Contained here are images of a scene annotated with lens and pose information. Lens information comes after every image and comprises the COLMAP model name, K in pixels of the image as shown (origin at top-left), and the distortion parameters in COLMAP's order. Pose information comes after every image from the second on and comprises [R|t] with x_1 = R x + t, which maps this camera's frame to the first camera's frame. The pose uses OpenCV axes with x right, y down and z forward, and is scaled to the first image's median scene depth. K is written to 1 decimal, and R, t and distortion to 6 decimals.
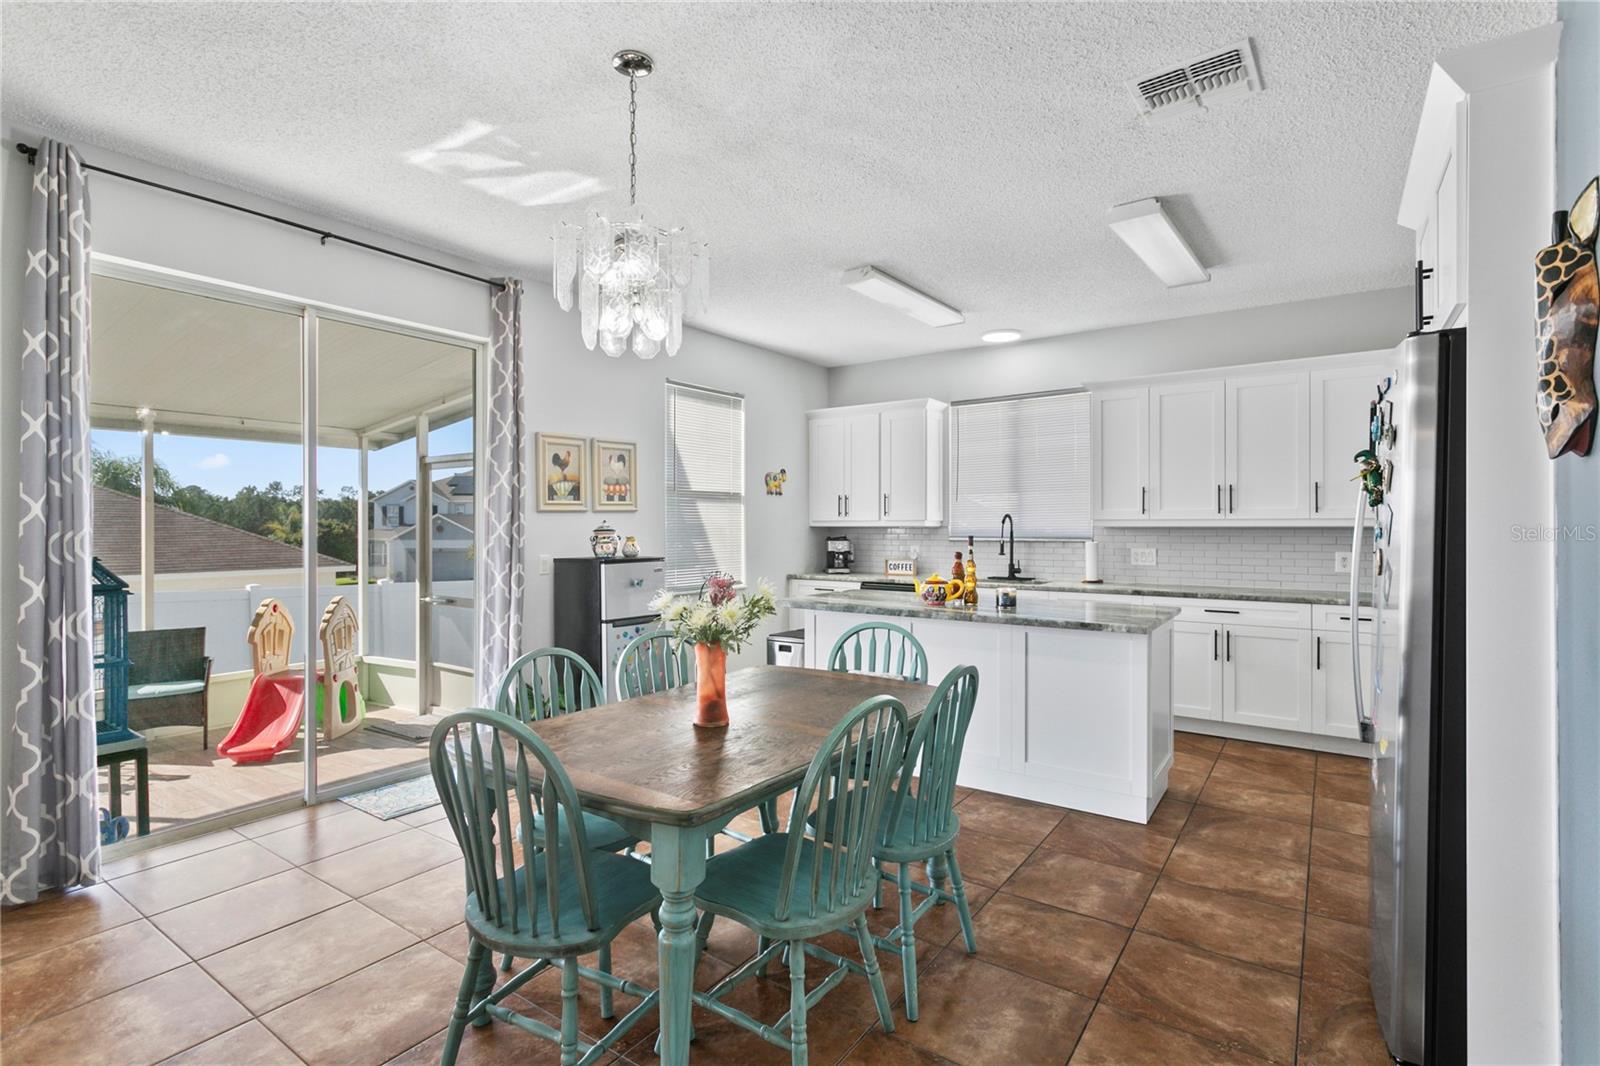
lens RADIAL K [[758.2, 0, 798.5], [0, 758.2, 529.8], [0, 0, 1]] dist [0.001892, 0.000194]
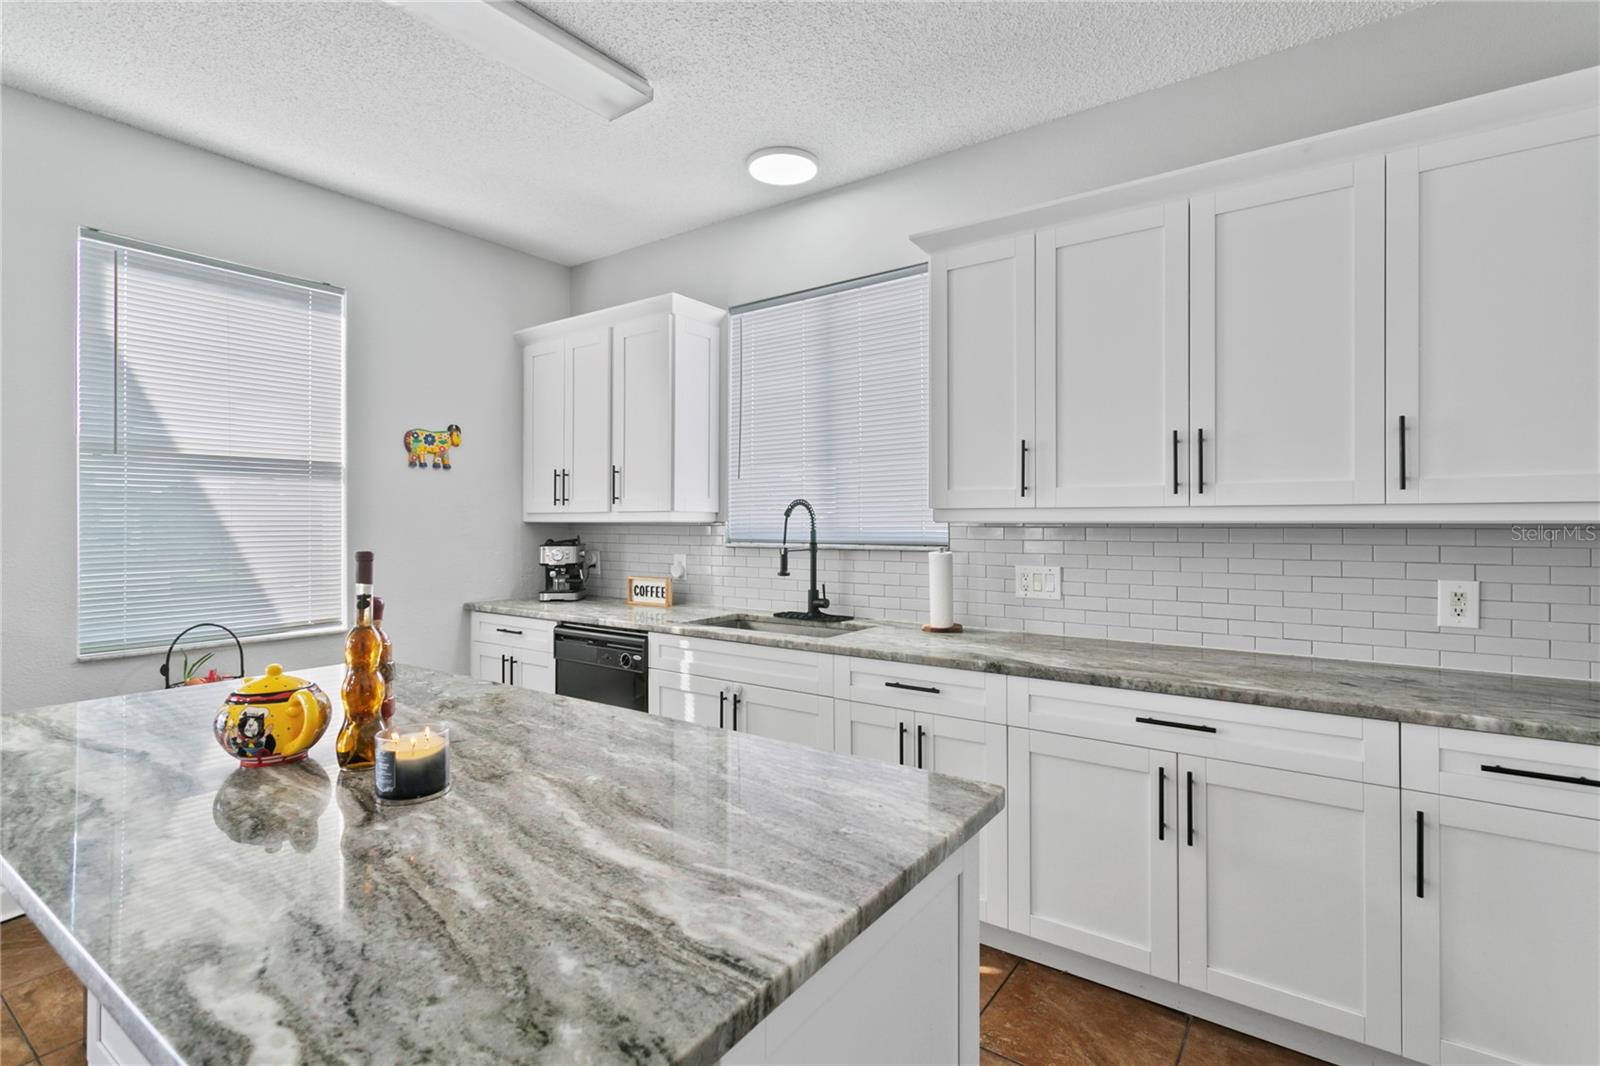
lens RADIAL K [[758.2, 0, 800.9], [0, 758.2, 525.9], [0, 0, 1]] dist [0.001892, 0.000194]
pose [[0.999994, 0.000696, -0.003511, 0.273869], [-0.000698, 1.000000, -0.000583, -0.001485], [0.003511, 0.000585, 0.999994, 0.450276]]
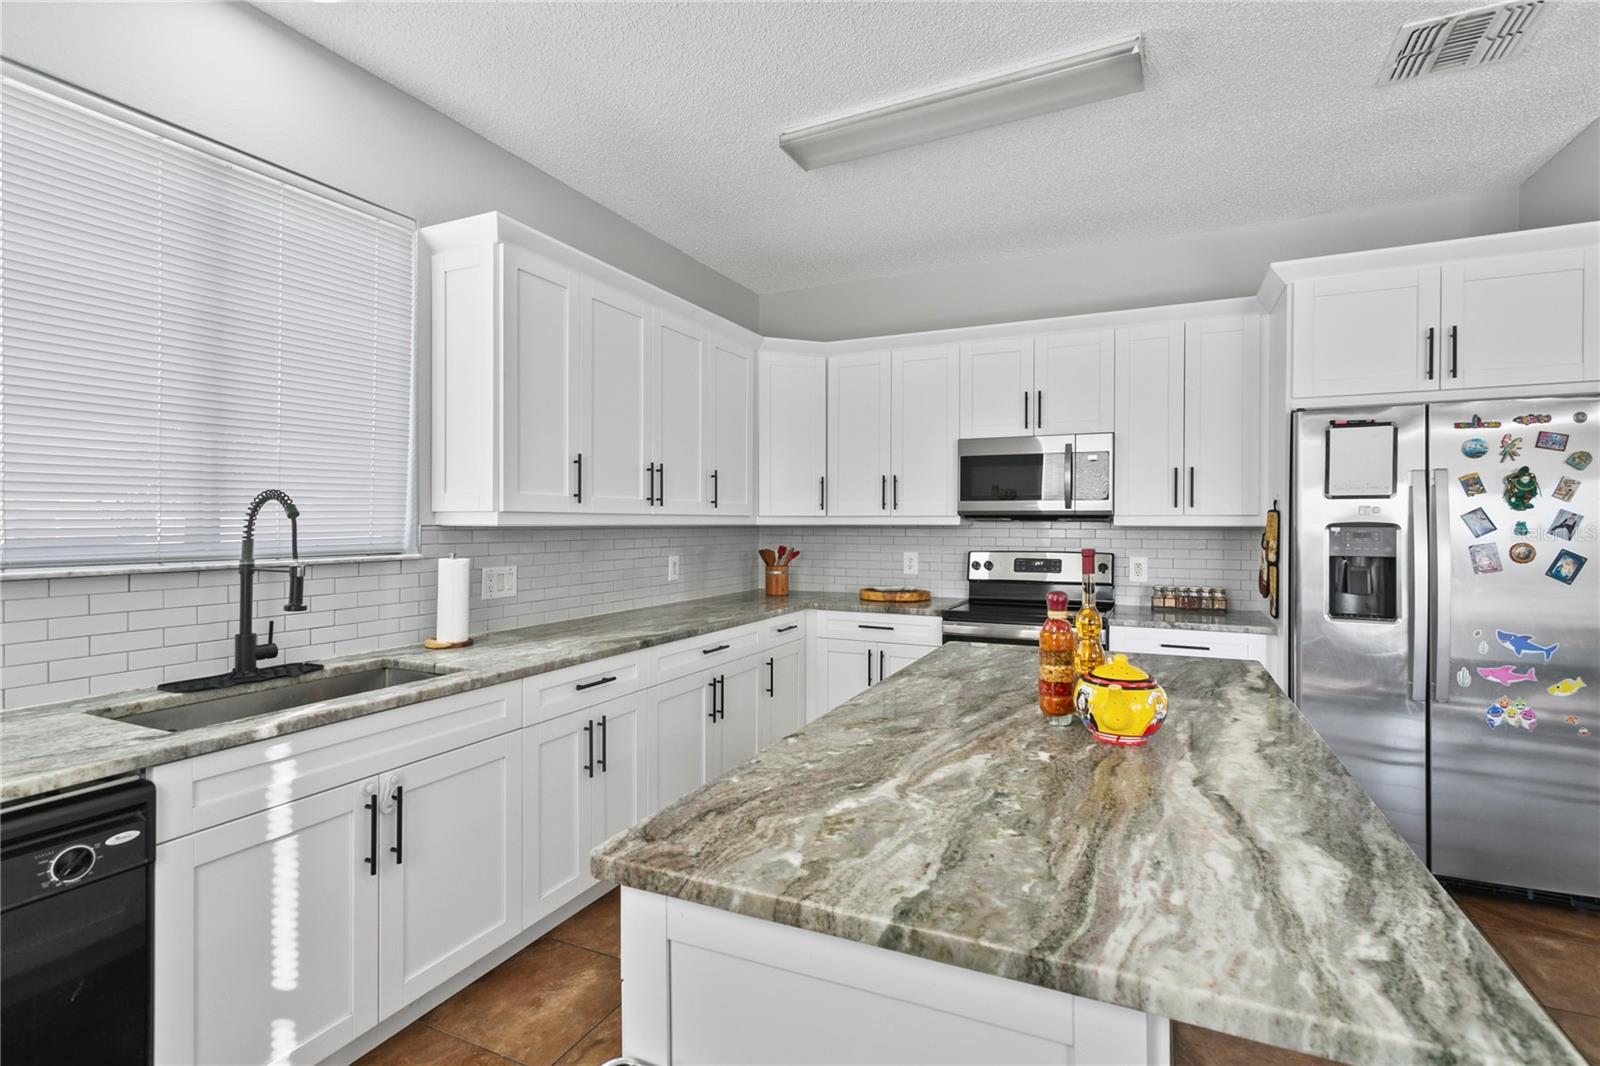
lens RADIAL K [[758.2, 0, 799.4], [0, 758.2, 527.5], [0, 0, 1]] dist [0.001892, 0.000194]
pose [[-0.171176, -0.004142, 0.985232, -0.101378], [0.004848, 0.999976, 0.005046, -0.004178], [-0.985229, 0.005640, -0.171152, 0.811862]]
